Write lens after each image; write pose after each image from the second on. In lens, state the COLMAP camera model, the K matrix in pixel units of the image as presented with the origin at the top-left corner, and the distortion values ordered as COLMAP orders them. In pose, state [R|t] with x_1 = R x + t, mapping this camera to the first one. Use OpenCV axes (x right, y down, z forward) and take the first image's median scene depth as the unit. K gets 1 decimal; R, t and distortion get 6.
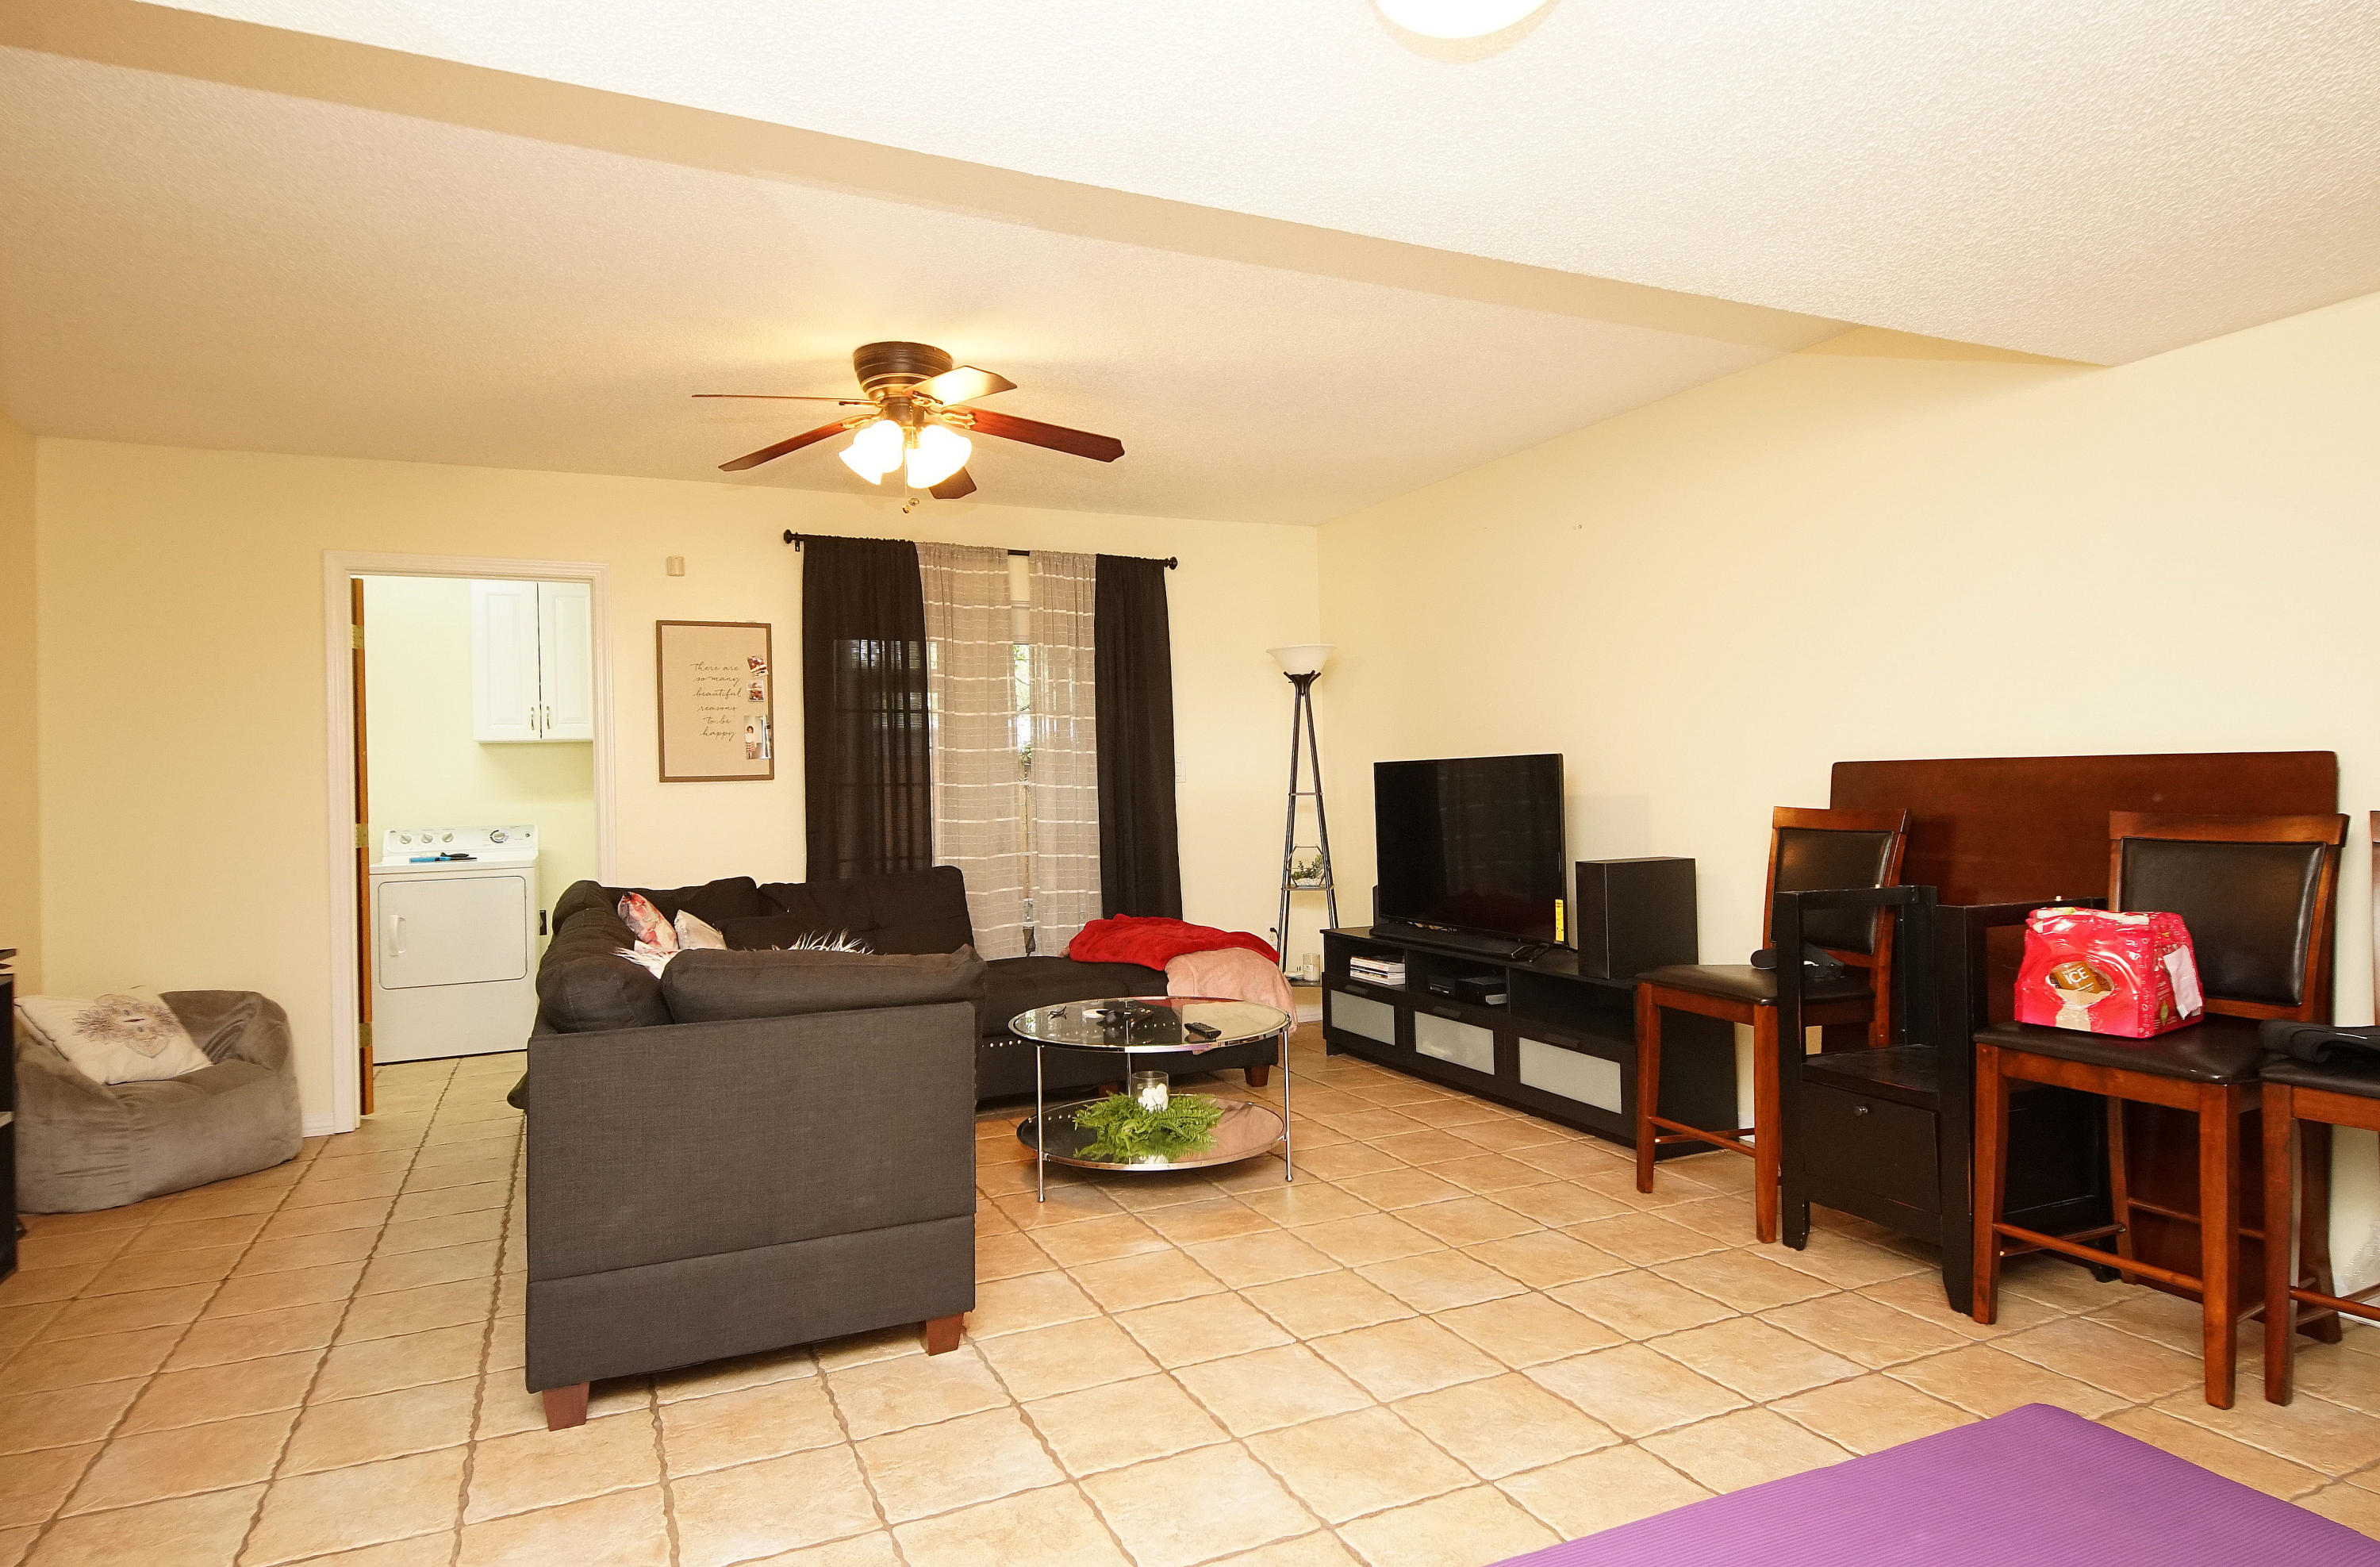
lens RADIAL K [[1317.5, 0, 1184.7], [0, 1317.5, 757.8], [0, 0, 1]] dist [0.022954, -0.001185]
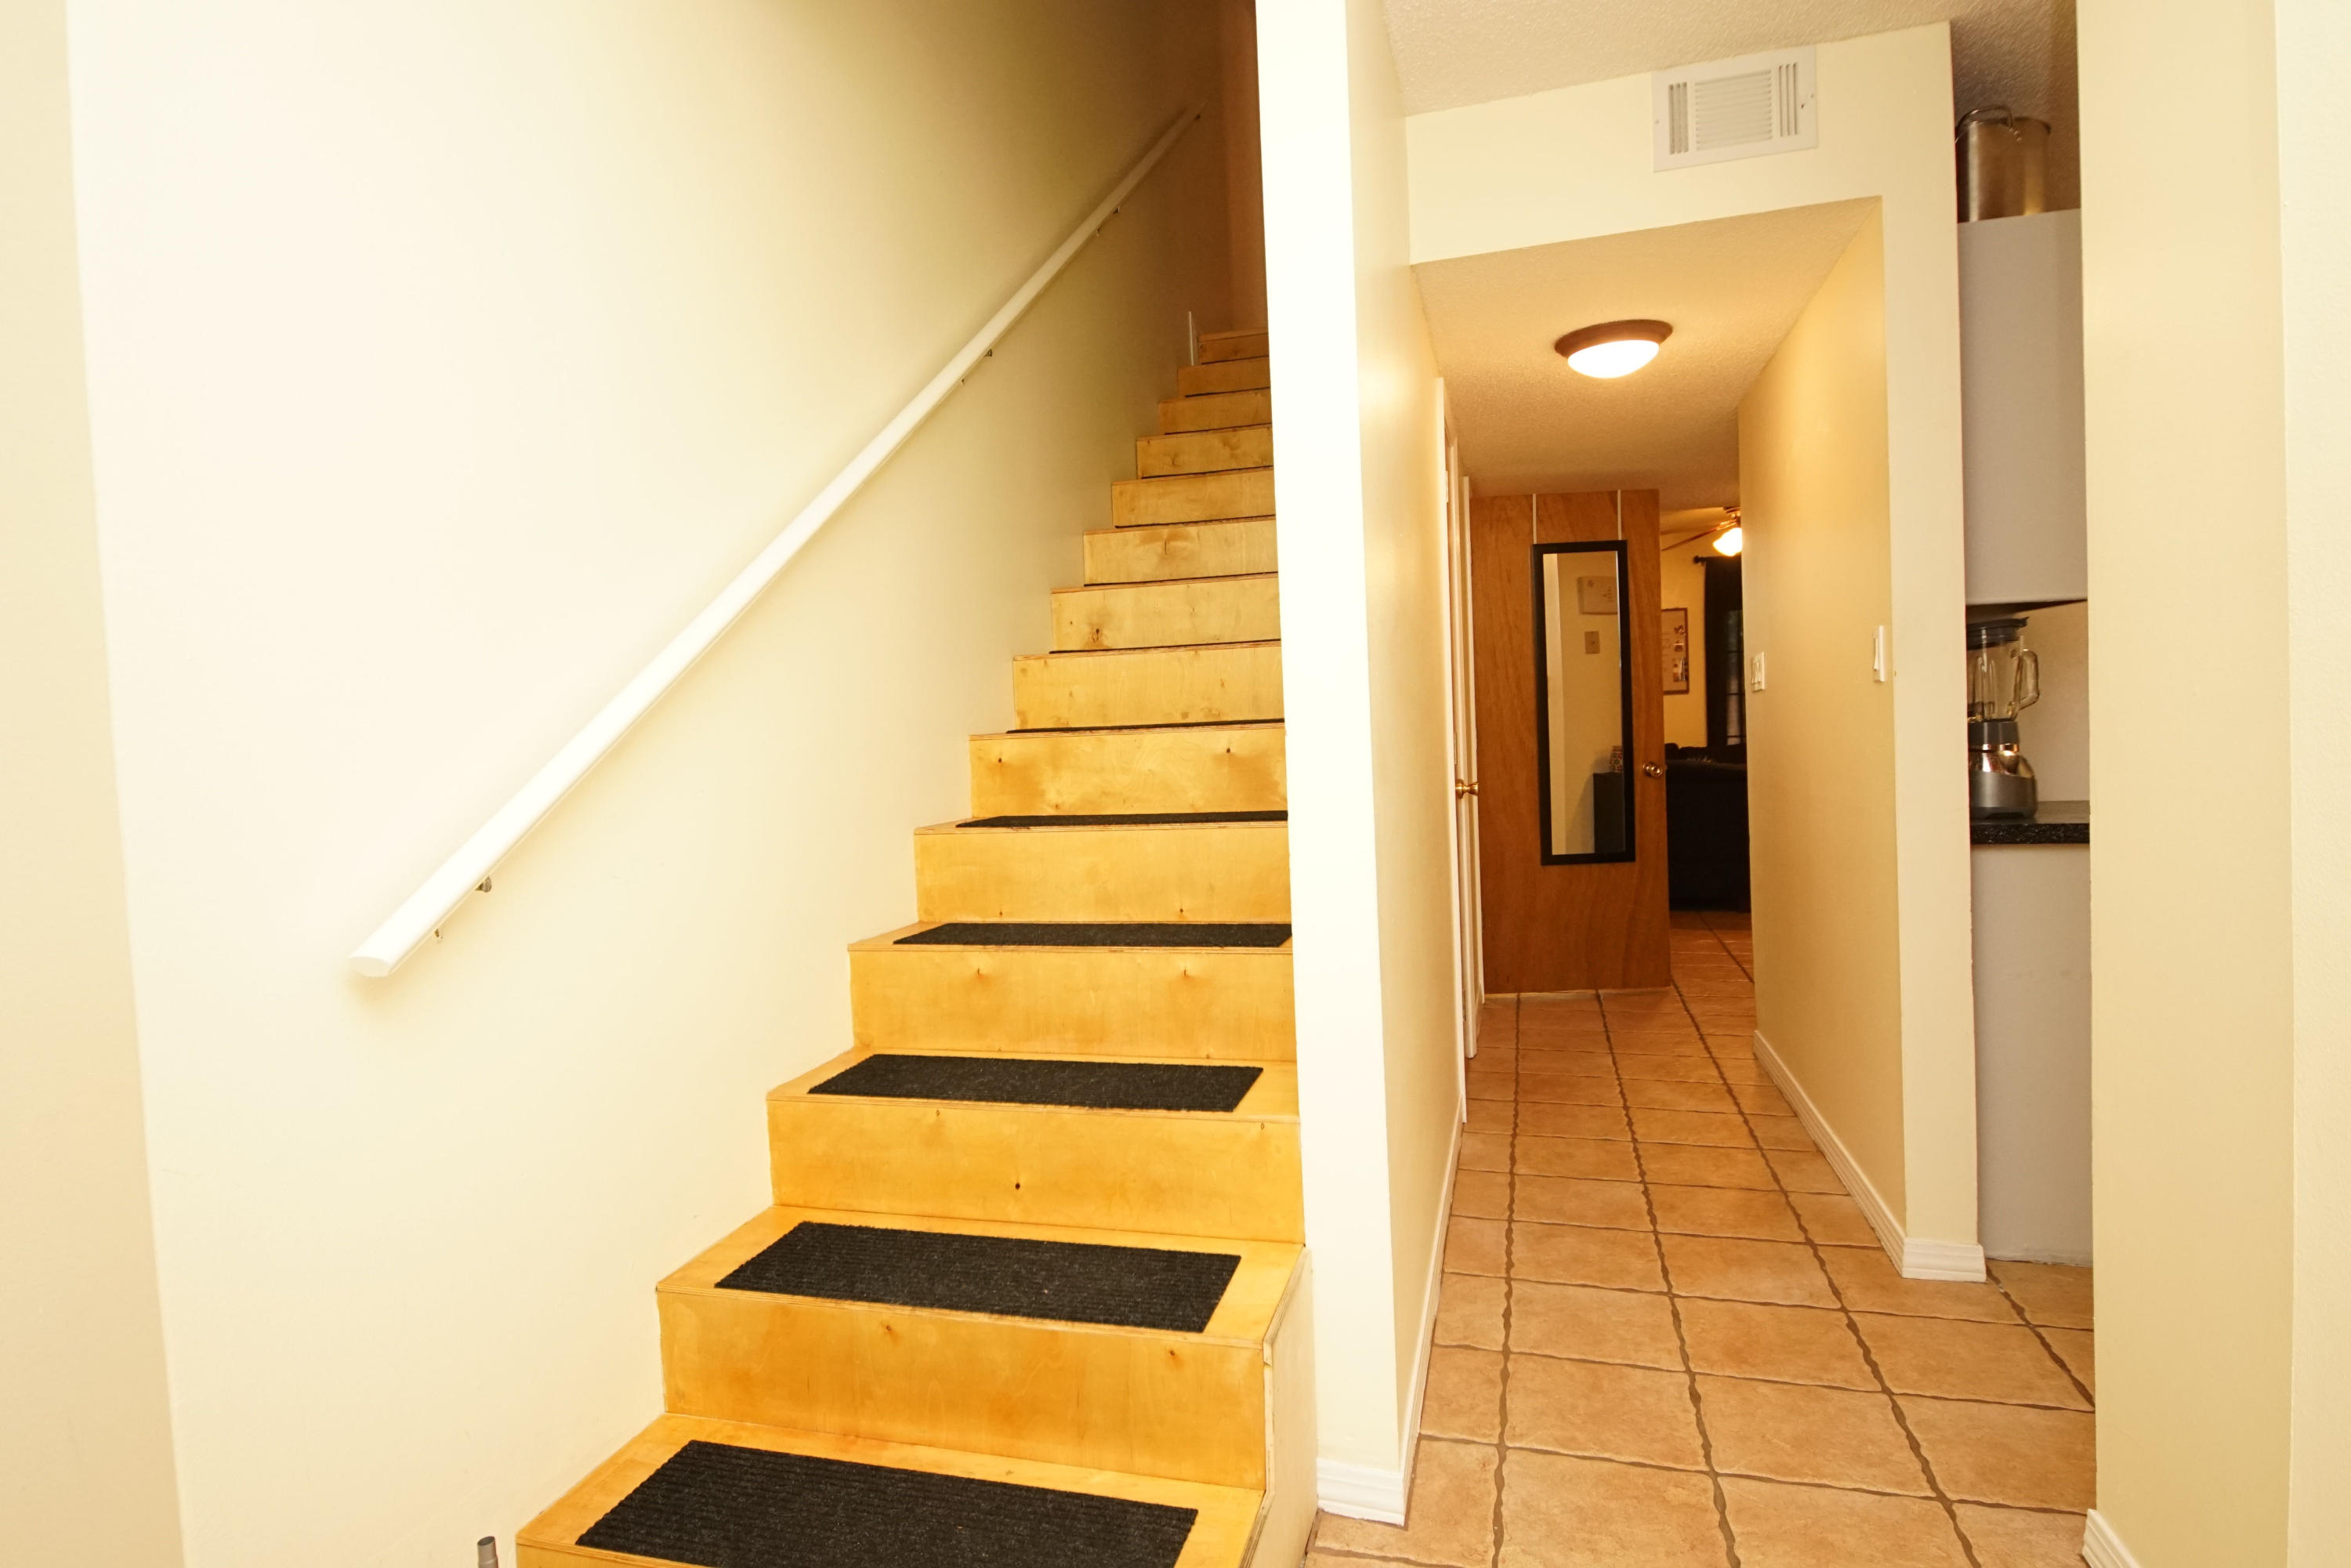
lens RADIAL K [[1240.8, 0, 1182.3], [0, 1240.8, 759.9], [0, 0, 1]] dist [0.036458, -0.000073]
pose [[0.760830, 0.016252, -0.648748, 0.294584], [0.036990, 0.996975, 0.068357, -0.036016], [0.647896, -0.076005, 0.757927, -0.819719]]
